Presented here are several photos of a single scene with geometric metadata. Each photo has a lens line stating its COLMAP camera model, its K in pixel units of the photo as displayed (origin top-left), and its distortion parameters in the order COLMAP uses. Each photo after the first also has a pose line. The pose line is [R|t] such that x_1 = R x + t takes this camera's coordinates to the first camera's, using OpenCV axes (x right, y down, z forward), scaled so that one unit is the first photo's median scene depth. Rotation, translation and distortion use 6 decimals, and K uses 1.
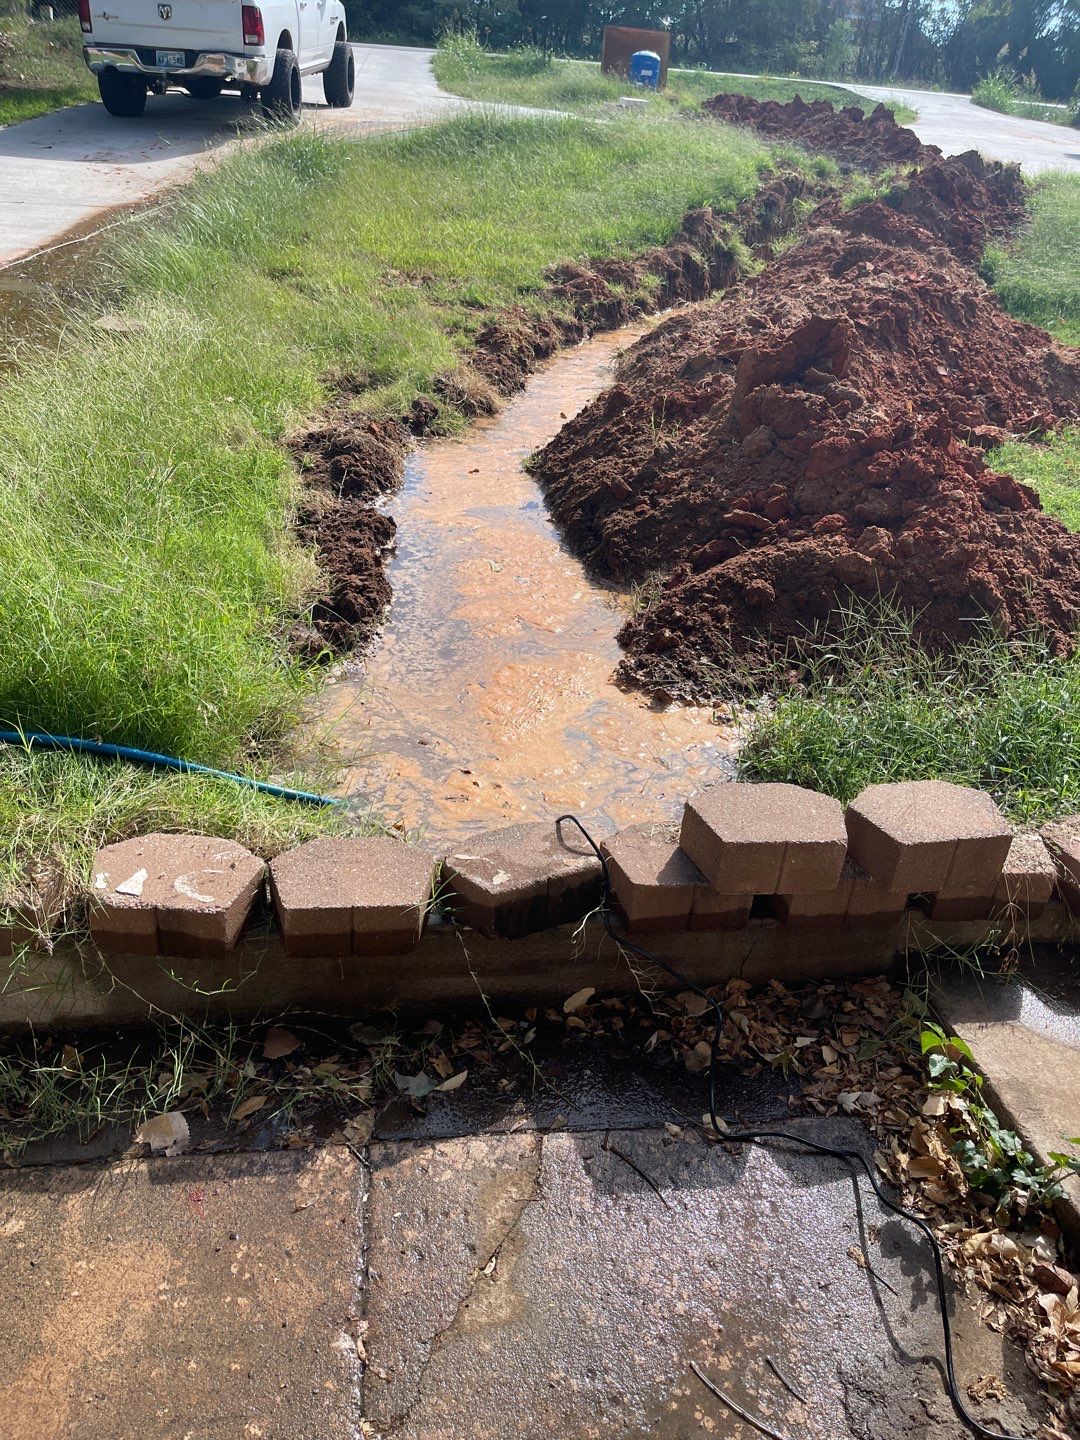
lens RADIAL K [[1088.4, 0, 533.4], [0, 1088.4, 739.5], [0, 0, 1]] dist [0.070801, -0.095731]
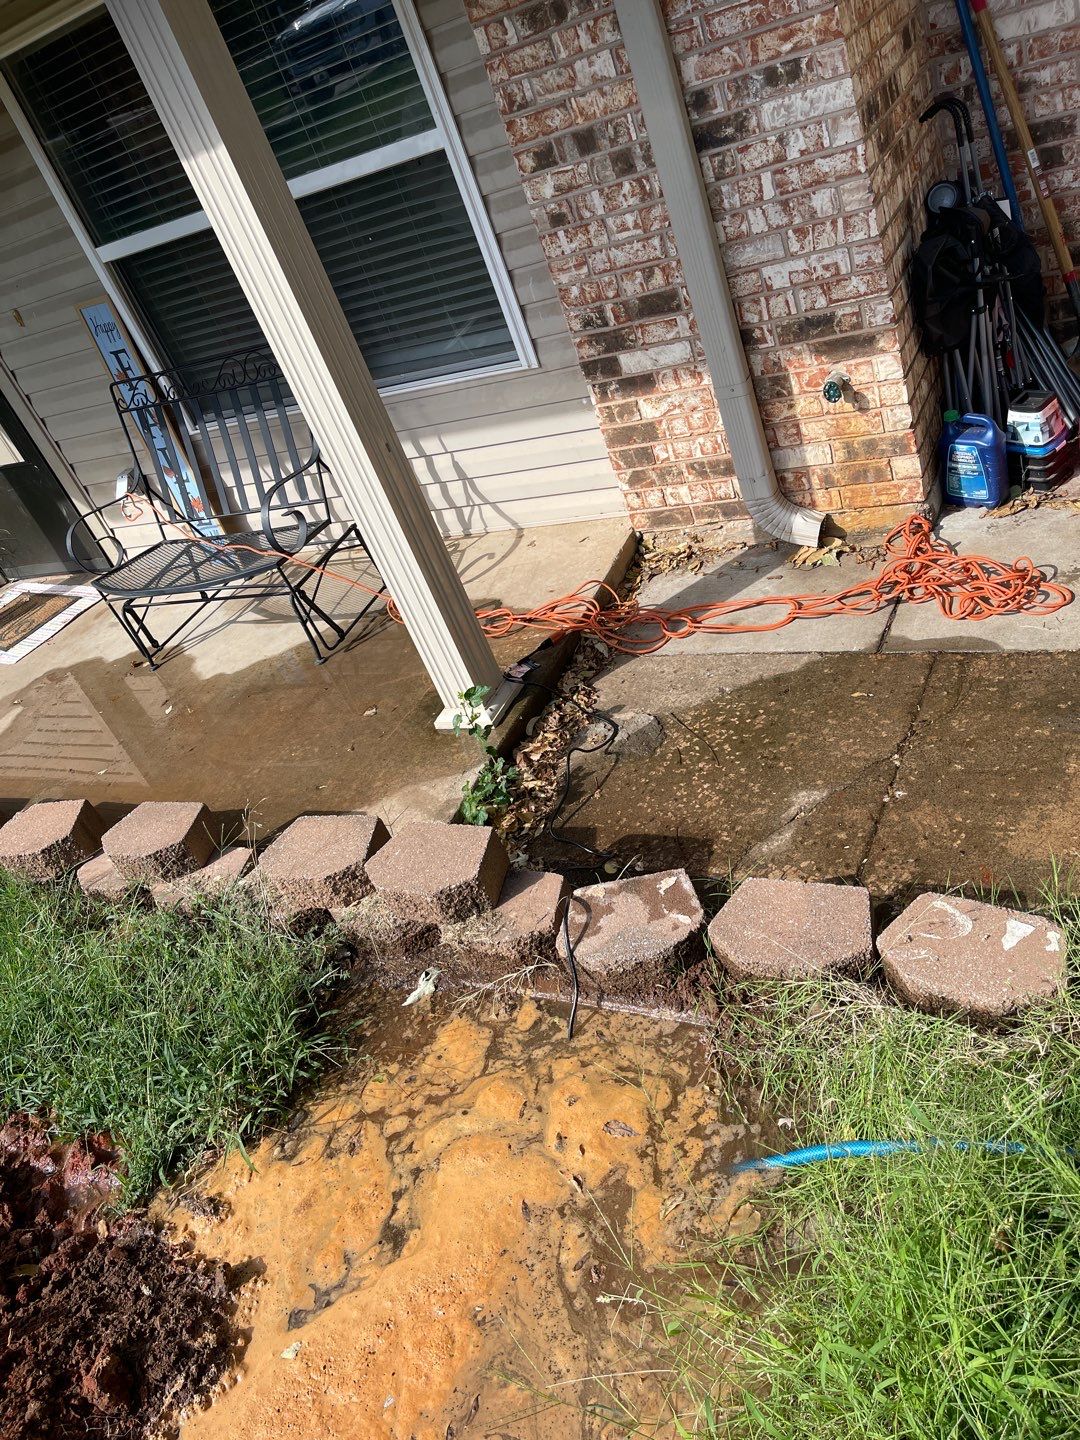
lens RADIAL K [[1088.4, 0, 546.7], [0, 1088.4, 722.1], [0, 0, 1]] dist [0.070801, -0.095731]
pose [[-0.806402, -0.147048, 0.572794, -0.568186], [0.497797, 0.354088, 0.791719, -0.909505], [-0.319240, 0.923579, -0.212337, 1.190836]]
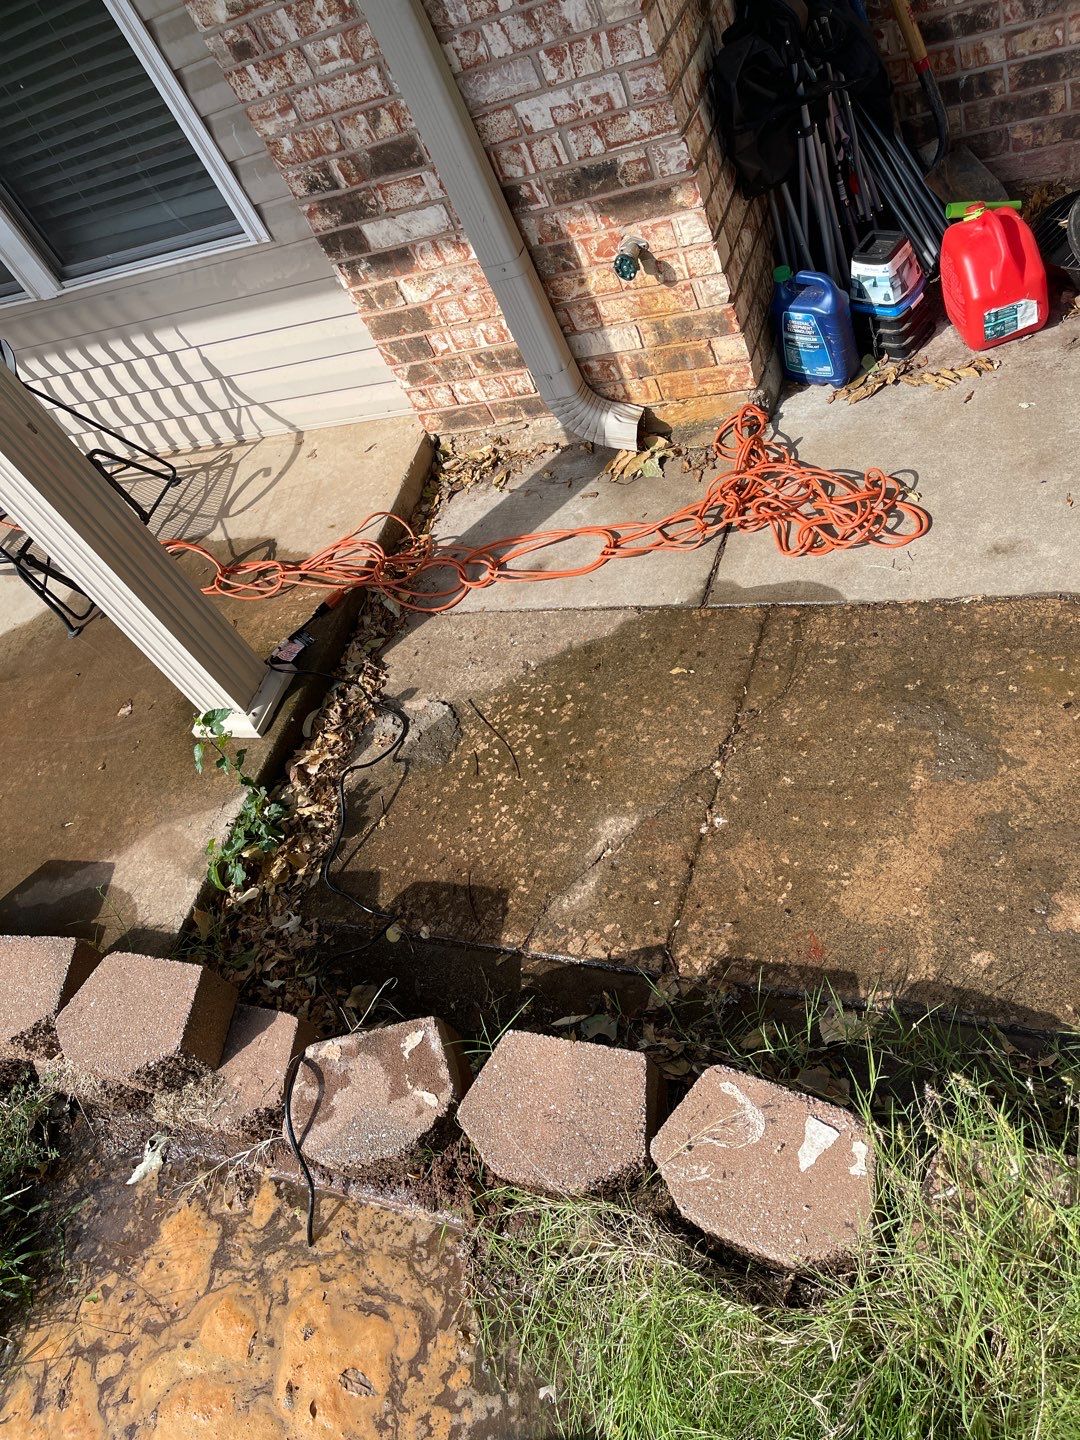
lens RADIAL K [[1088.4, 0, 544.4], [0, 1088.4, 724.2], [0, 0, 1]] dist [0.070801, -0.095731]
pose [[-0.851519, -0.165100, 0.497652, -0.542504], [0.482650, 0.124009, 0.866990, -0.645792], [-0.204853, 0.978450, -0.025910, 0.801229]]
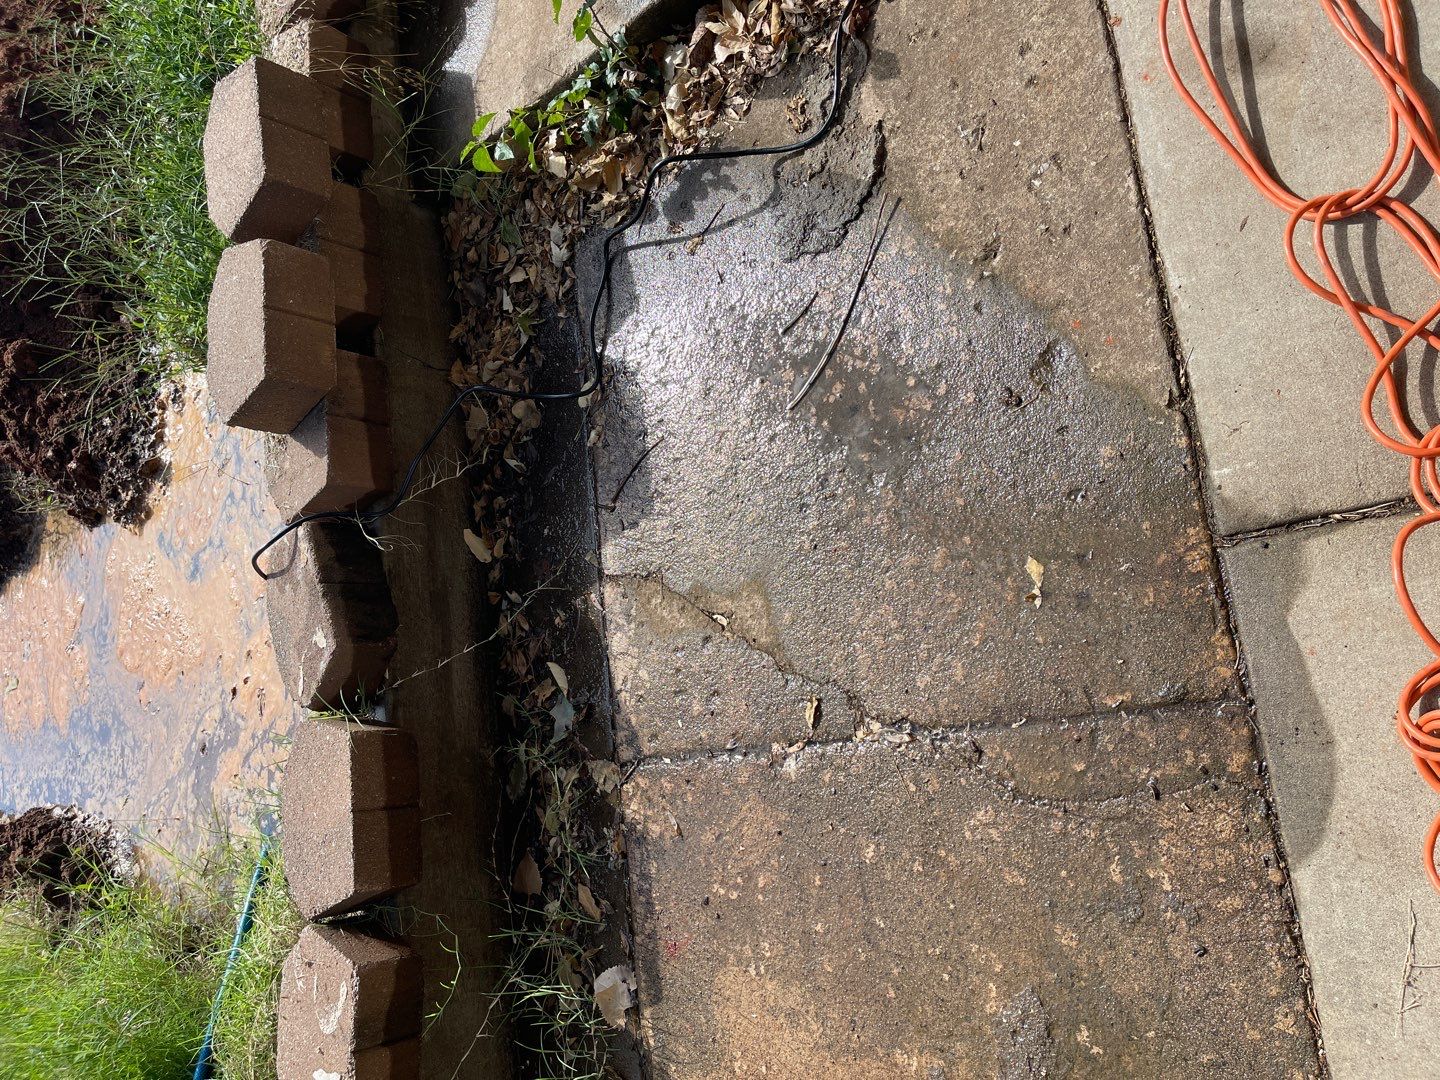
lens RADIAL K [[1088.4, 0, 731.1], [0, 1088.4, 543.5], [0, 0, 1]] dist [0.070801, -0.095731]
pose [[-0.054801, -0.996069, 0.069600, -0.035252], [0.945366, -0.029324, 0.324690, 0.163977], [-0.321373, 0.083590, 0.943256, 0.091134]]
